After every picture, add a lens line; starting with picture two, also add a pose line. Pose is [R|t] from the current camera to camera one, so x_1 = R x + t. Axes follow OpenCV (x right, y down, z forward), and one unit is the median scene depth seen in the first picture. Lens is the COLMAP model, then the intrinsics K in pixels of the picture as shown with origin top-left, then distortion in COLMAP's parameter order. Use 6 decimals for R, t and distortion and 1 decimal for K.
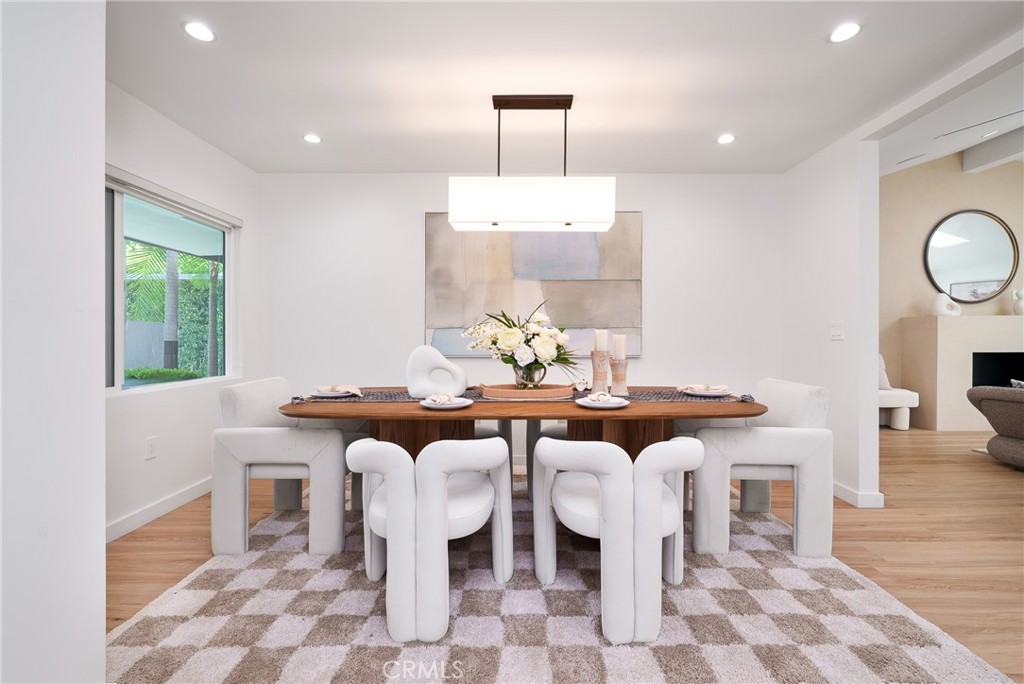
lens RADIAL K [[431.8, 0, 512.8], [0, 431.8, 338.1], [0, 0, 1]] dist [0.002572, 0.000367]
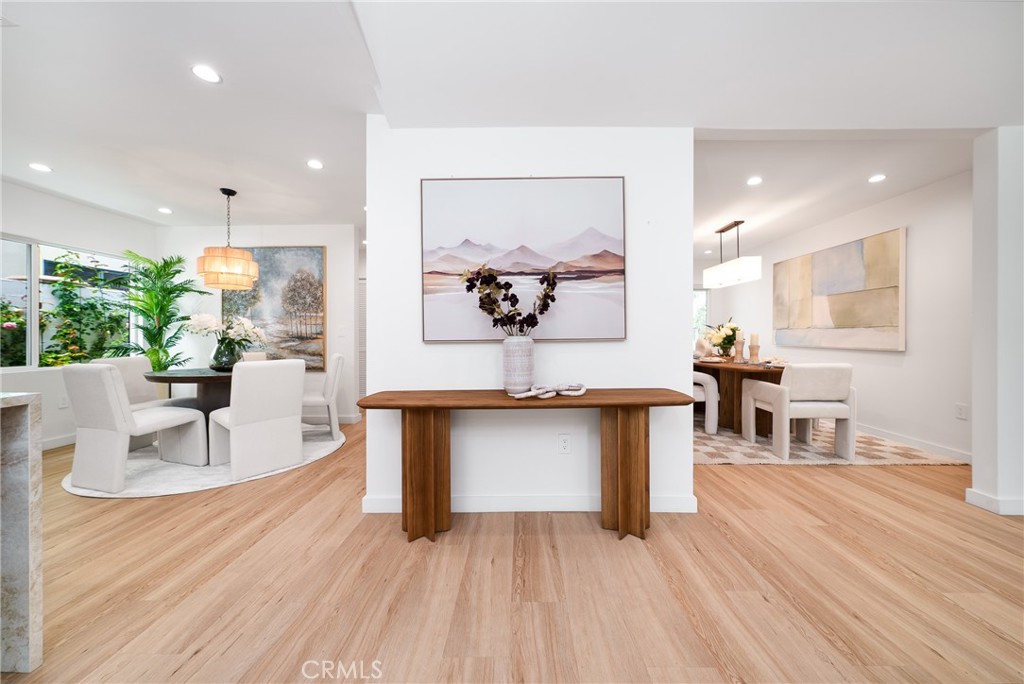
lens RADIAL K [[359.0, 0, 517.4], [0, 359.0, 334.2], [0, 0, 1]] dist [-0.000181, 0.000002]
pose [[-0.011846, 0.000051, -0.999930, 1.296587], [-0.004126, 0.999991, 0.000099, 0.002239], [0.999921, 0.004127, -0.011846, -0.034251]]
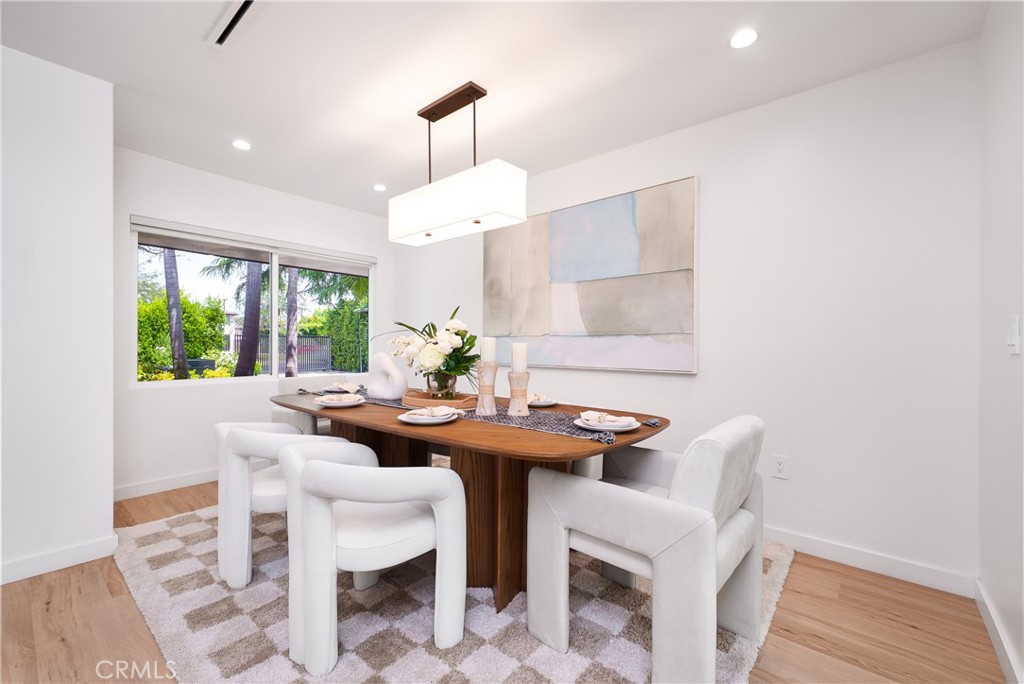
lens RADIAL K [[427.2, 0, 514.6], [0, 427.2, 346.7], [0, 0, 1]] dist [0.000185, -0.000001]
pose [[0.767030, 0.006364, -0.641579, 0.532666], [-0.006543, 0.999976, 0.002096, -0.001915], [0.641577, 0.002590, 0.767054, 0.248302]]
